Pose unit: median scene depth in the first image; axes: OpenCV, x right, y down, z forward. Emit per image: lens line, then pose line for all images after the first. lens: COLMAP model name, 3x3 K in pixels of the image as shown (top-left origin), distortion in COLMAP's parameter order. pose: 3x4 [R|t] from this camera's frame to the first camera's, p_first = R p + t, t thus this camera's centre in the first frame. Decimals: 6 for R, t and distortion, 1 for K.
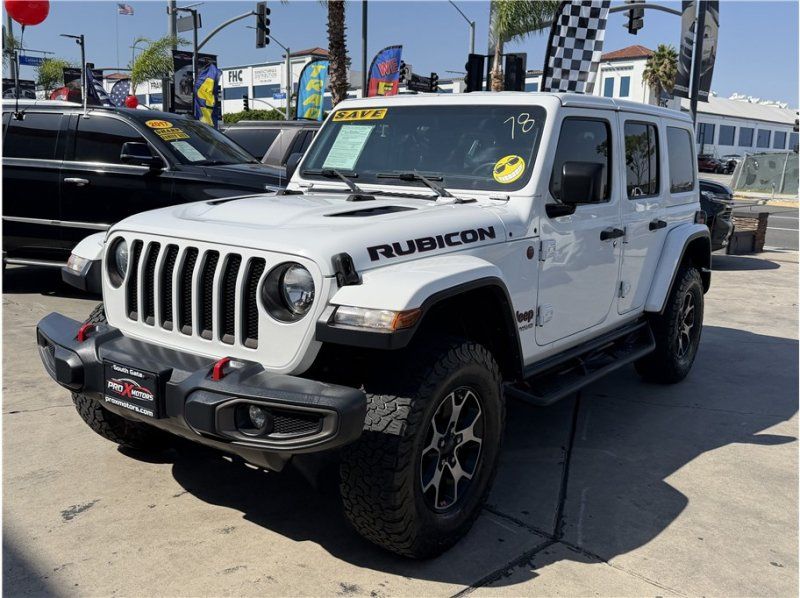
lens RADIAL K [[755.8, 0, 403.8], [0, 755.8, 291.8], [0, 0, 1]] dist [0.015367, 0.000000]
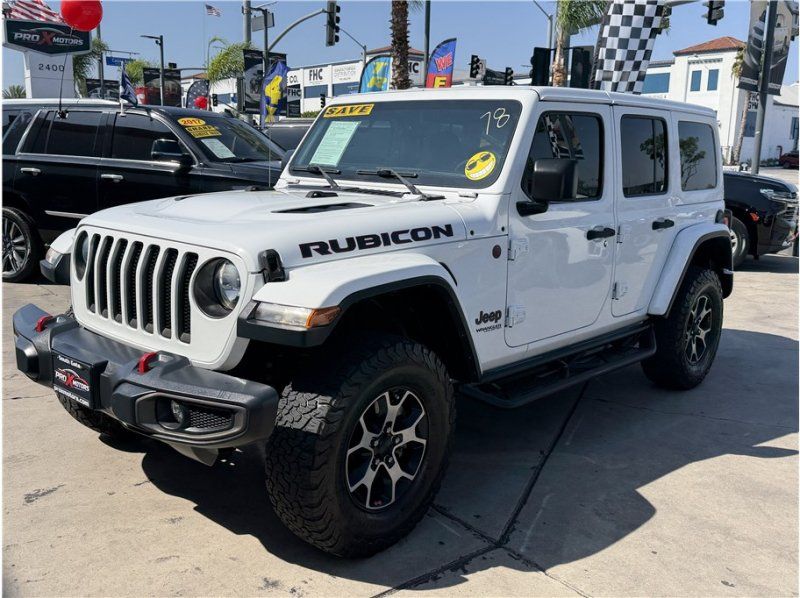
lens RADIAL K [[755.8, 0, 405.1], [0, 755.8, 299.4], [0, 0, 1]] dist [0.015367, 0.000000]
pose [[0.994736, 0.018471, -0.100796, 0.106705], [-0.017098, 0.999749, 0.014468, -0.001540], [0.101038, -0.012668, 0.994802, 0.012569]]
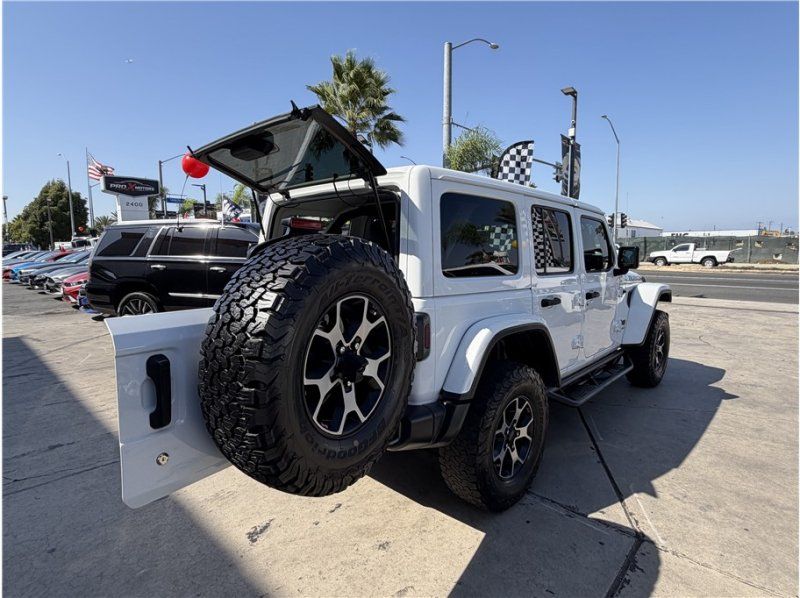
lens RADIAL K [[427.0, 0, 398.3], [0, 427.0, 300.7], [0, 0, 1]] dist [0.000598, -0.000835]
pose [[0.998833, -0.036563, 0.031553, -0.132791], [0.038196, 0.997873, -0.052816, -0.030806], [-0.029555, 0.053960, 0.998106, 0.169662]]
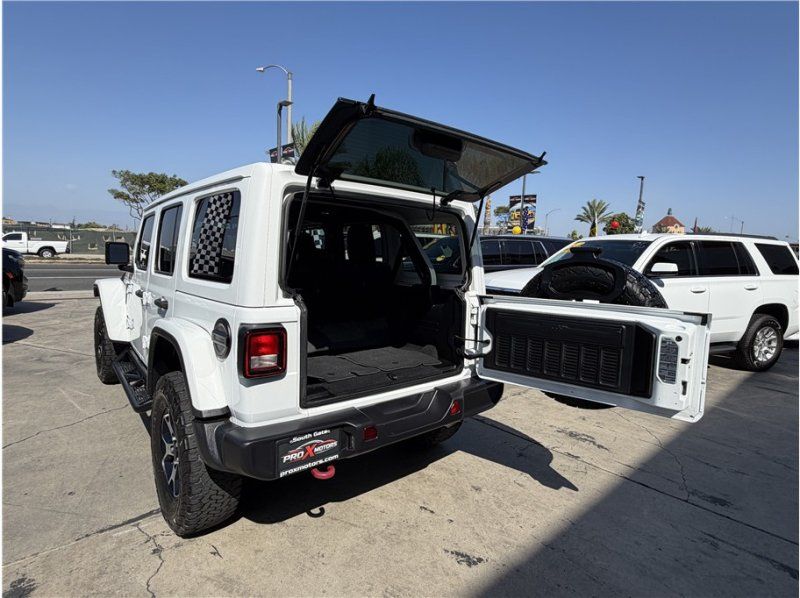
lens RADIAL K [[427.0, 0, 400.5], [0, 427.0, 292.0], [0, 0, 1]] dist [0.000598, -0.000835]
pose [[0.060409, -0.119457, 0.991000, -0.674202], [0.134228, 0.984768, 0.110523, -0.136521], [-0.989107, 0.126343, 0.075524, 0.638350]]
